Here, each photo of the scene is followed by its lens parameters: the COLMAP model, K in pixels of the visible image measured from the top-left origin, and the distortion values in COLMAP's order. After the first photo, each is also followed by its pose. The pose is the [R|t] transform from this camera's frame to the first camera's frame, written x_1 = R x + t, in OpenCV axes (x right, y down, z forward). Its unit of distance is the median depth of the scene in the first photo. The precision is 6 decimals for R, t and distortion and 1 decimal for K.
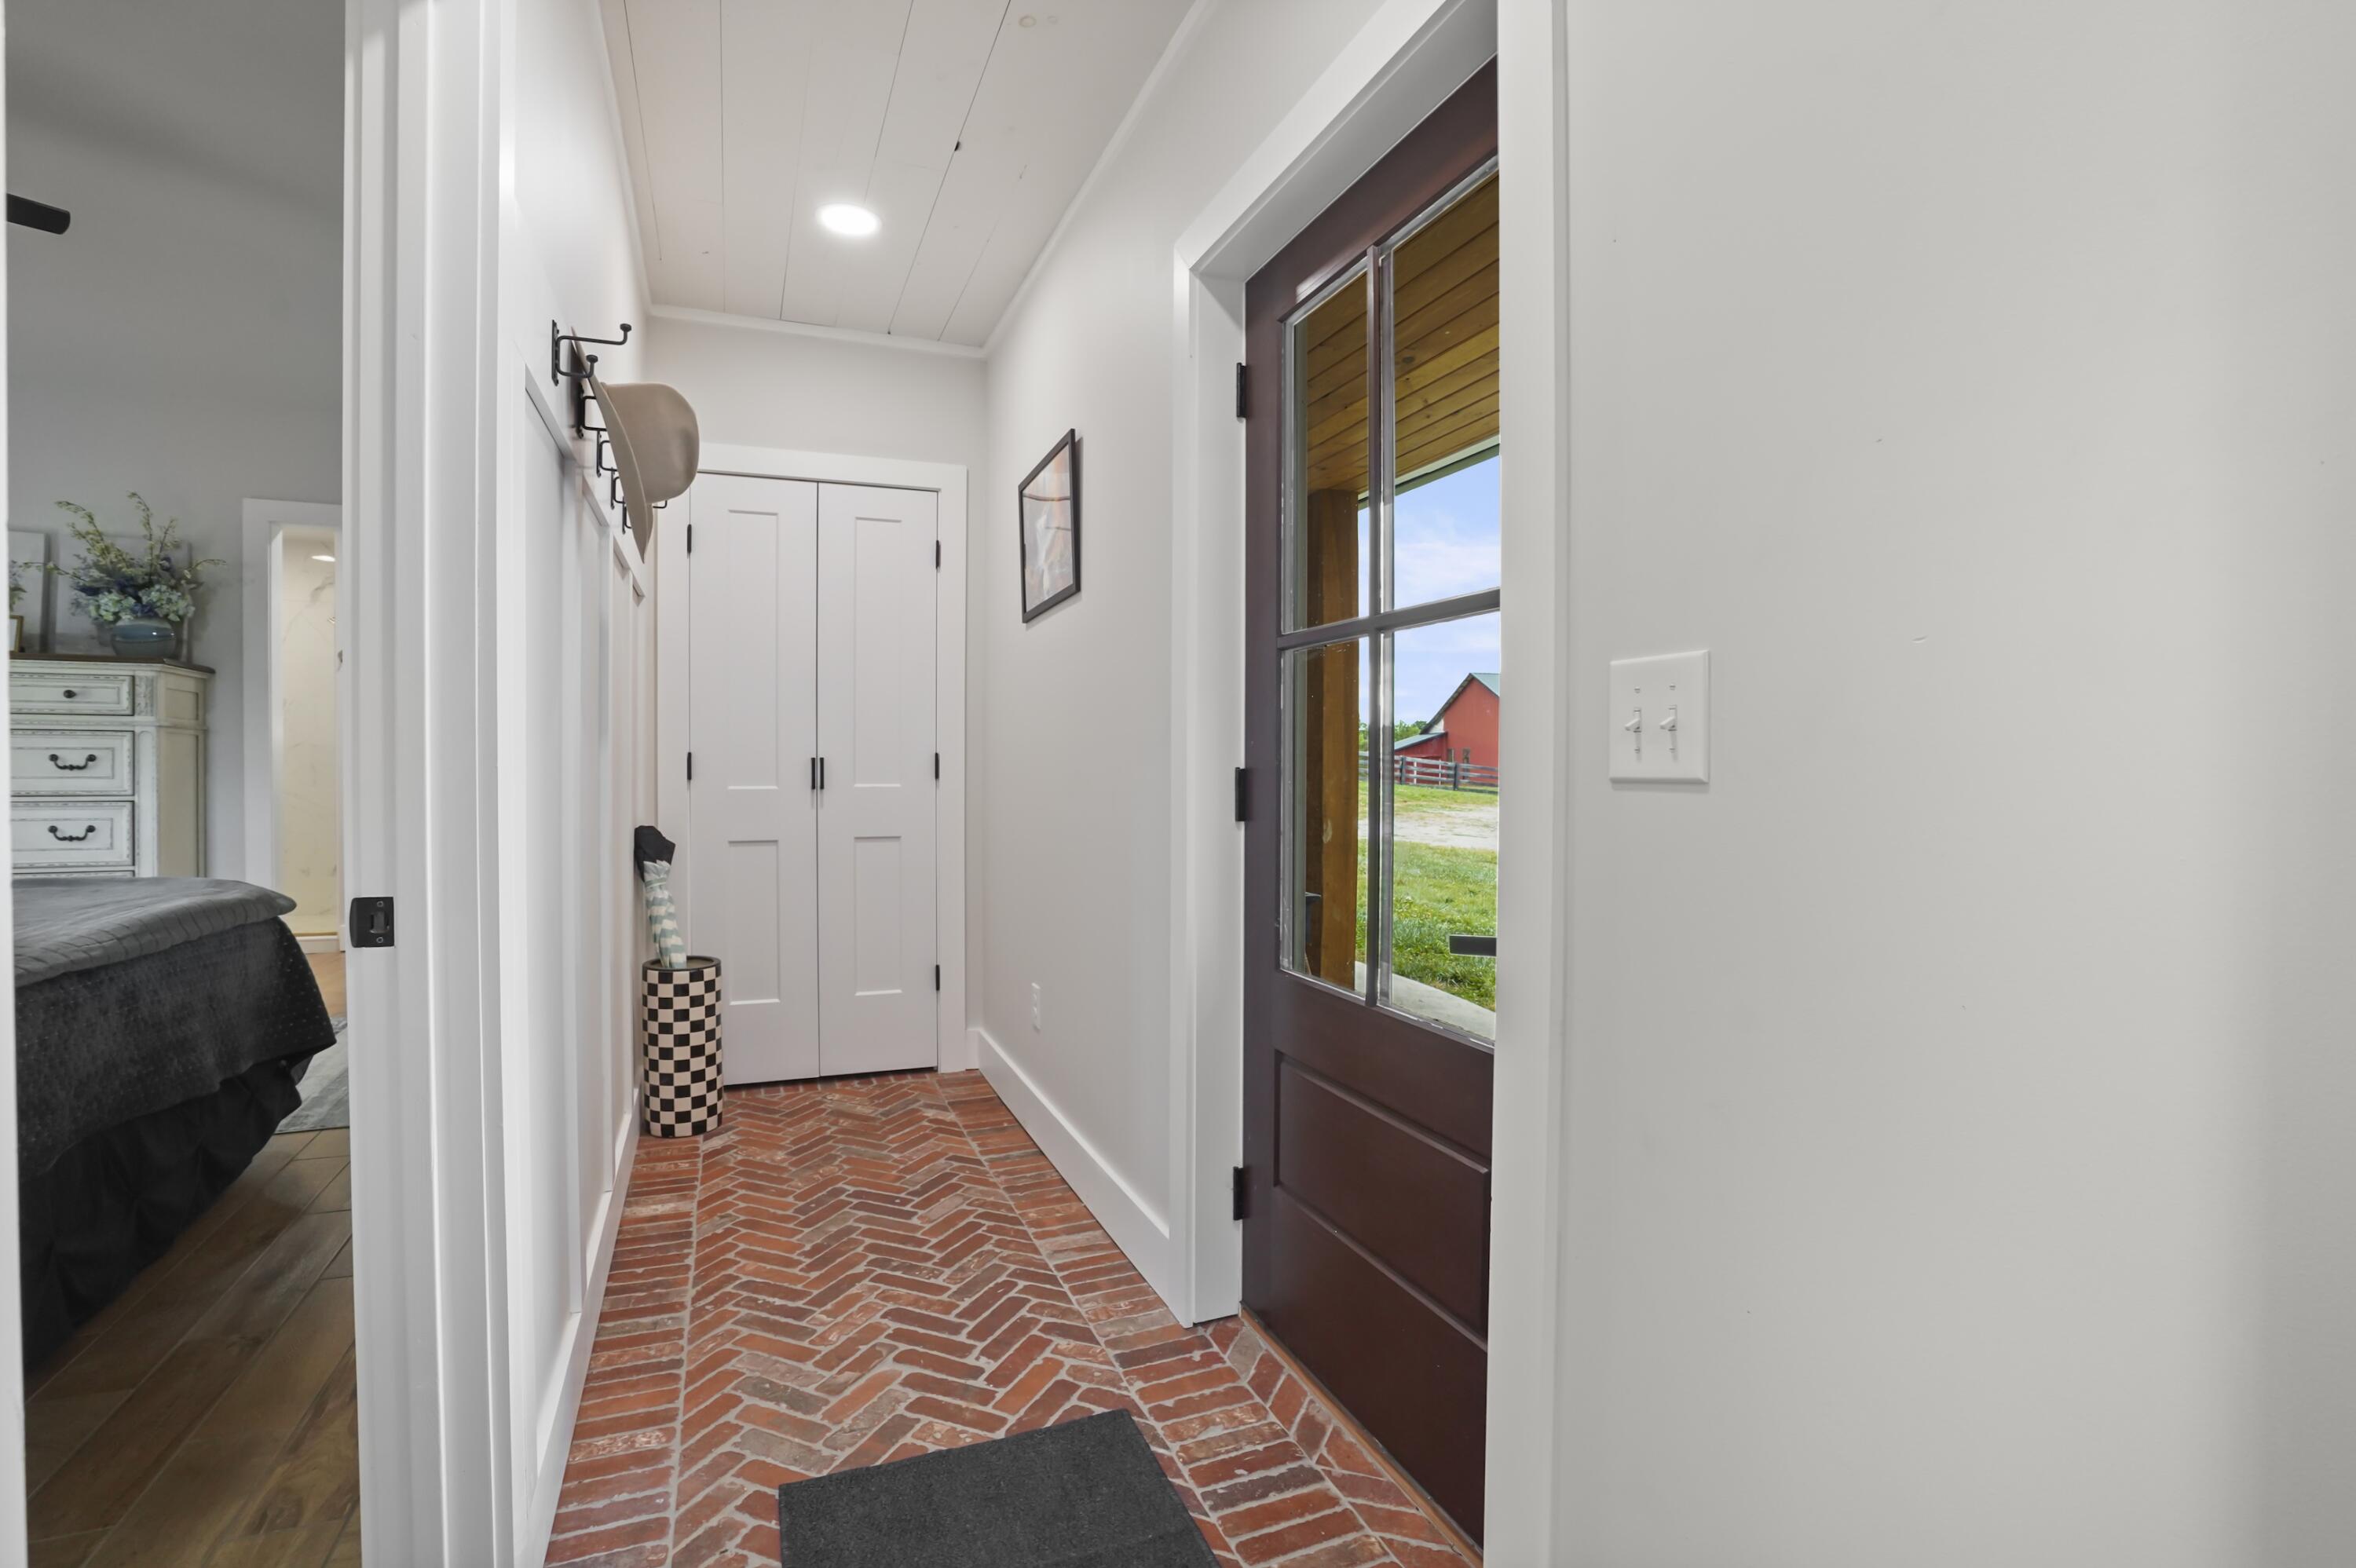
lens RADIAL K [[1128.4, 0, 1182.1], [0, 1128.4, 799.9], [0, 0, 1]] dist [-0.062213, 0.026393]
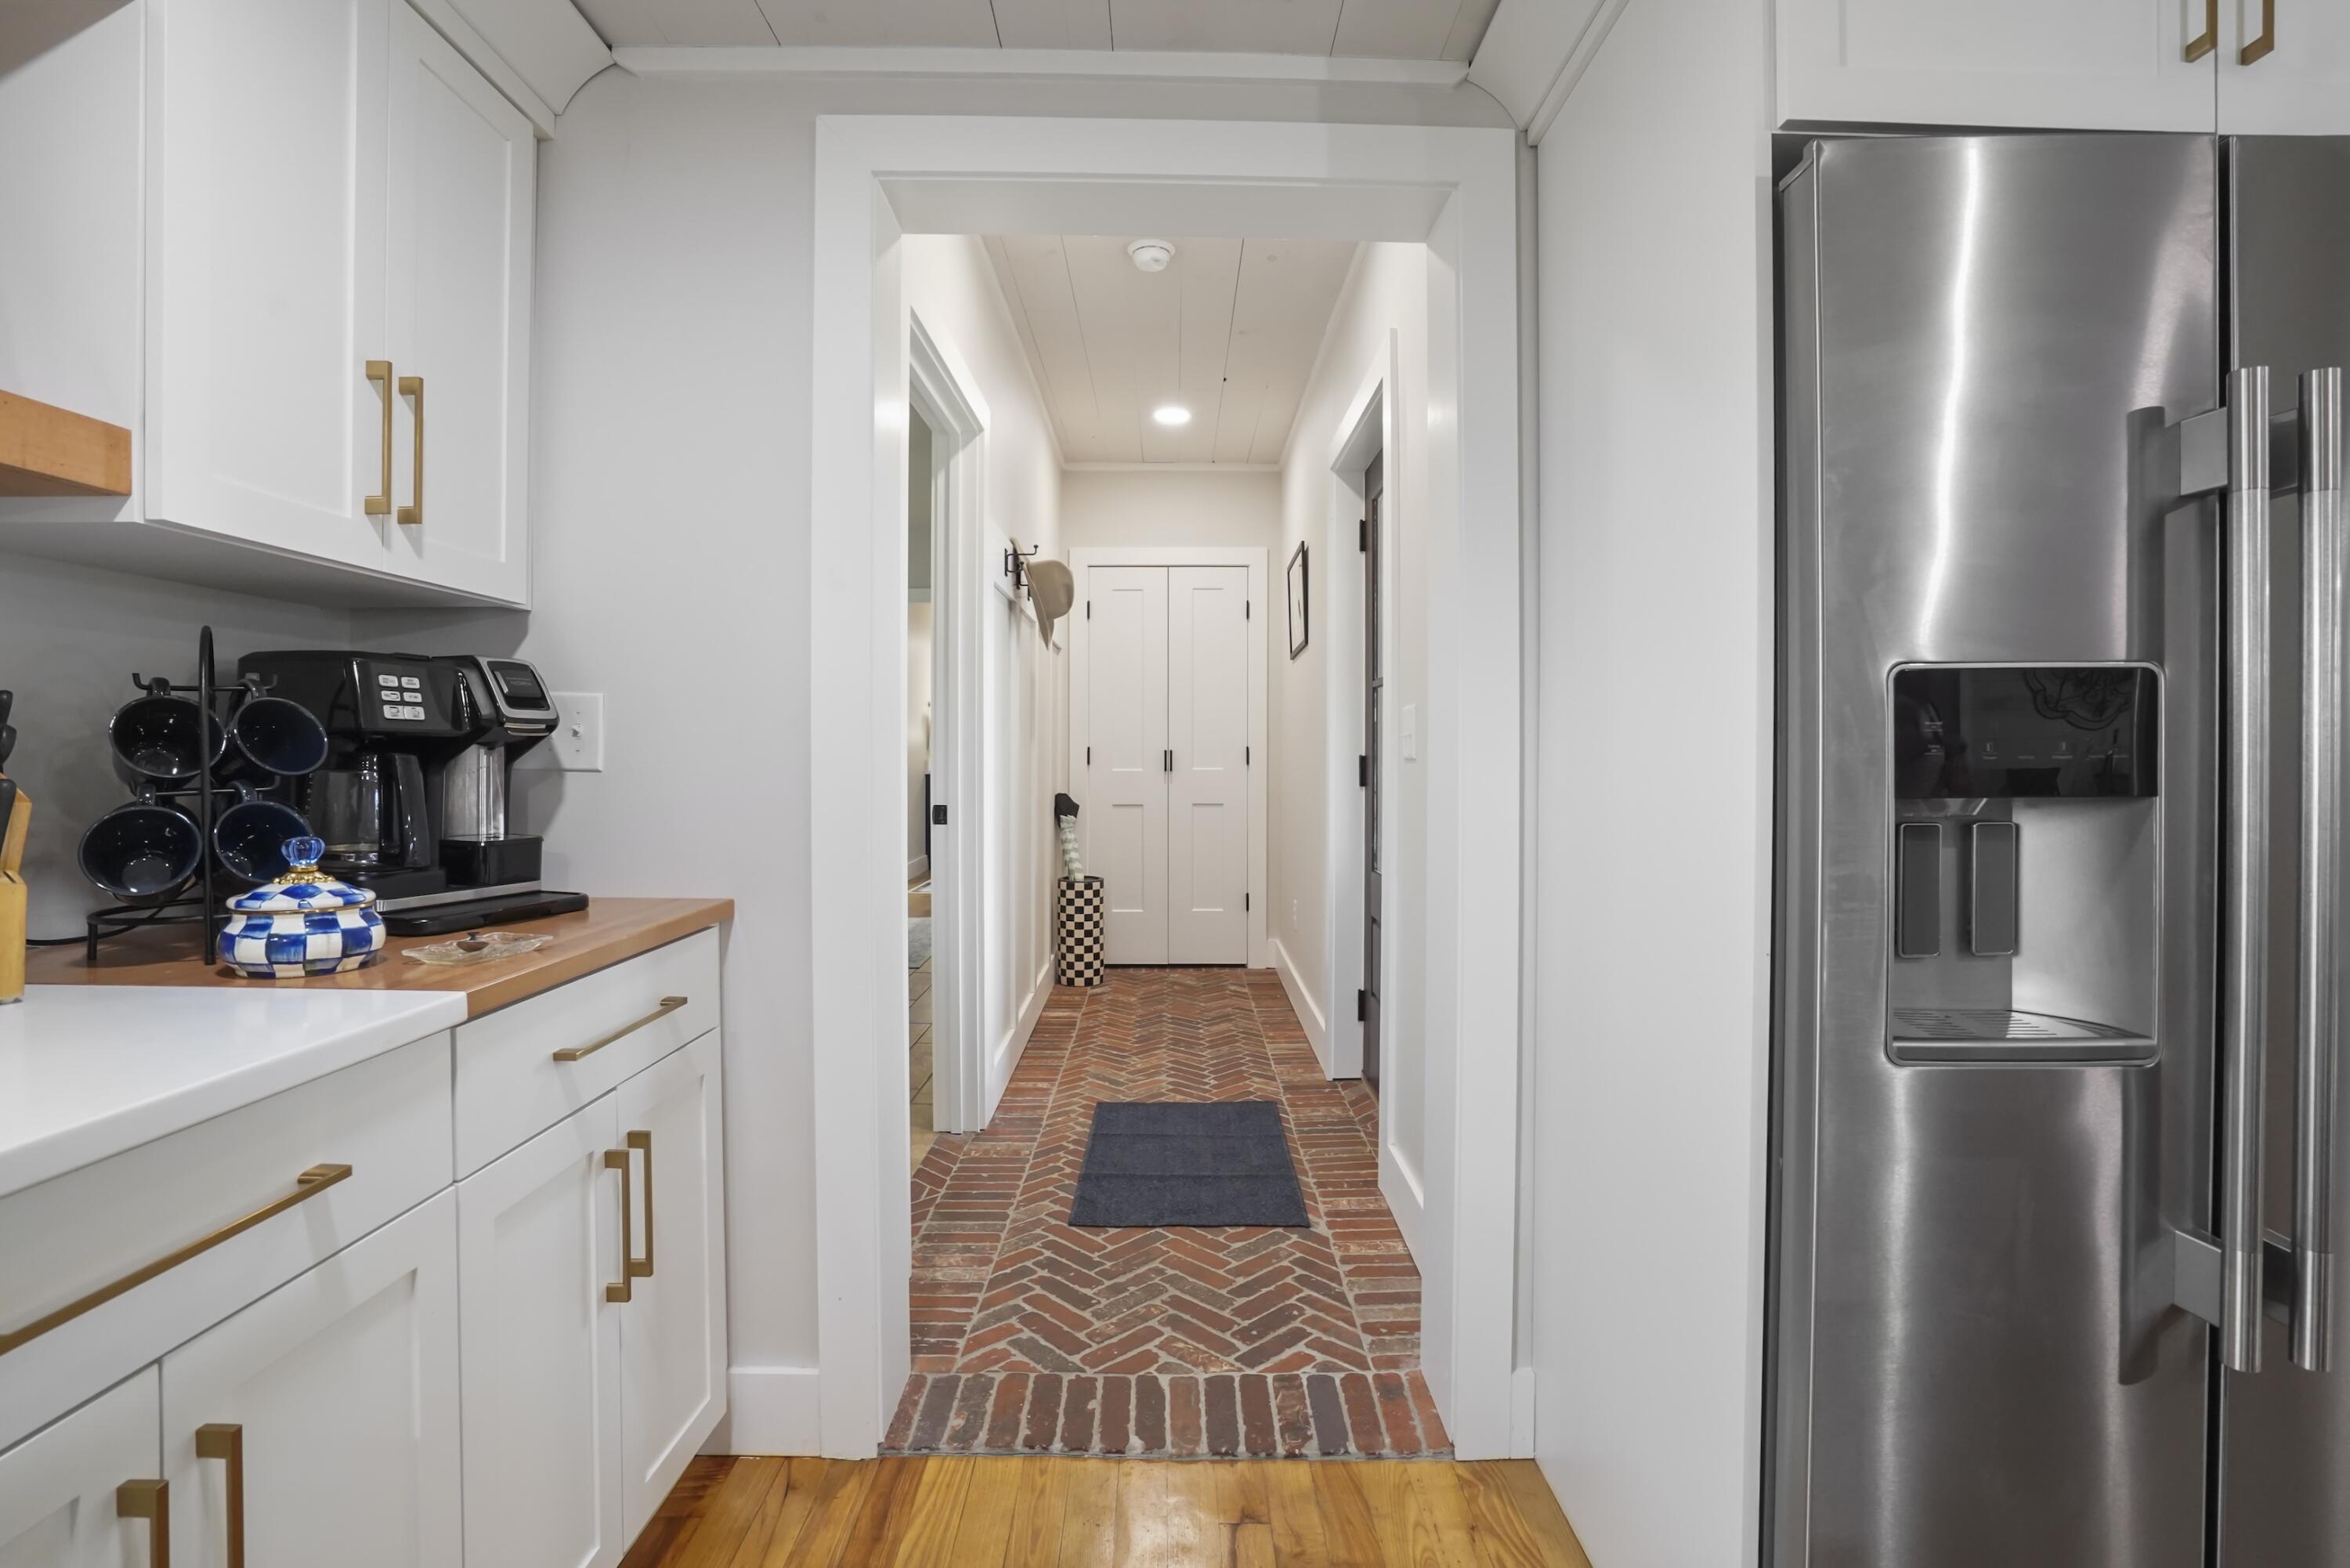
lens RADIAL K [[1125.6, 0, 1179.1], [0, 1125.6, 799.9], [0, 0, 1]] dist [-0.062213, 0.026393]
pose [[0.931533, 0.011069, -0.363487, 0.274467], [-0.007982, 0.999918, 0.009993, 0.016063], [0.363568, -0.006407, 0.931546, -0.462390]]
